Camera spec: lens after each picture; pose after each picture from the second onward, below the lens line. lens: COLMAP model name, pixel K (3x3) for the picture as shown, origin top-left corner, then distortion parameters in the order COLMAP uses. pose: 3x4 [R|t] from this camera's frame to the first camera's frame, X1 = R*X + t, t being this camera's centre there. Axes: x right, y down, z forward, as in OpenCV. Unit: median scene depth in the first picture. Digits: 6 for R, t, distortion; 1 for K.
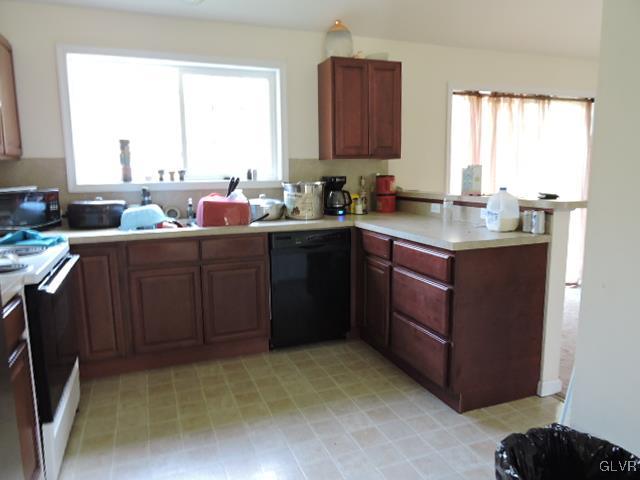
lens RADIAL K [[462.1, 0, 320.0], [0, 462.1, 240.0], [0, 0, 1]] dist [-0.004099, 0.000652]
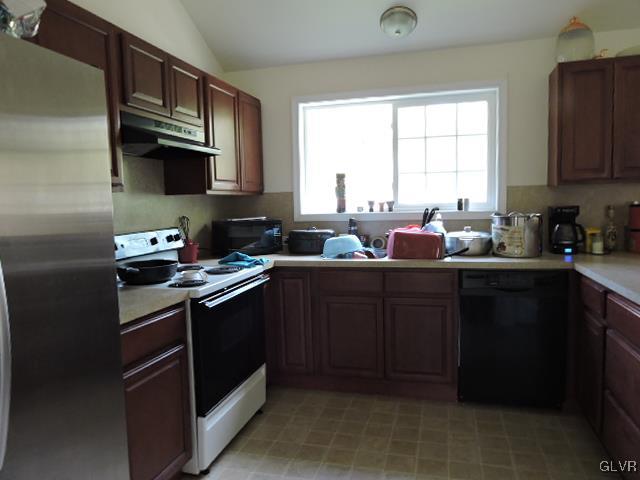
lens RADIAL K [[462.1, 0, 320.0], [0, 462.1, 240.0], [0, 0, 1]] dist [-0.004099, 0.000652]
pose [[0.804913, 0.038853, -0.592119, 0.191081], [-0.072049, 0.996870, -0.032530, -0.022996], [0.589002, 0.068845, 0.805194, 0.104424]]
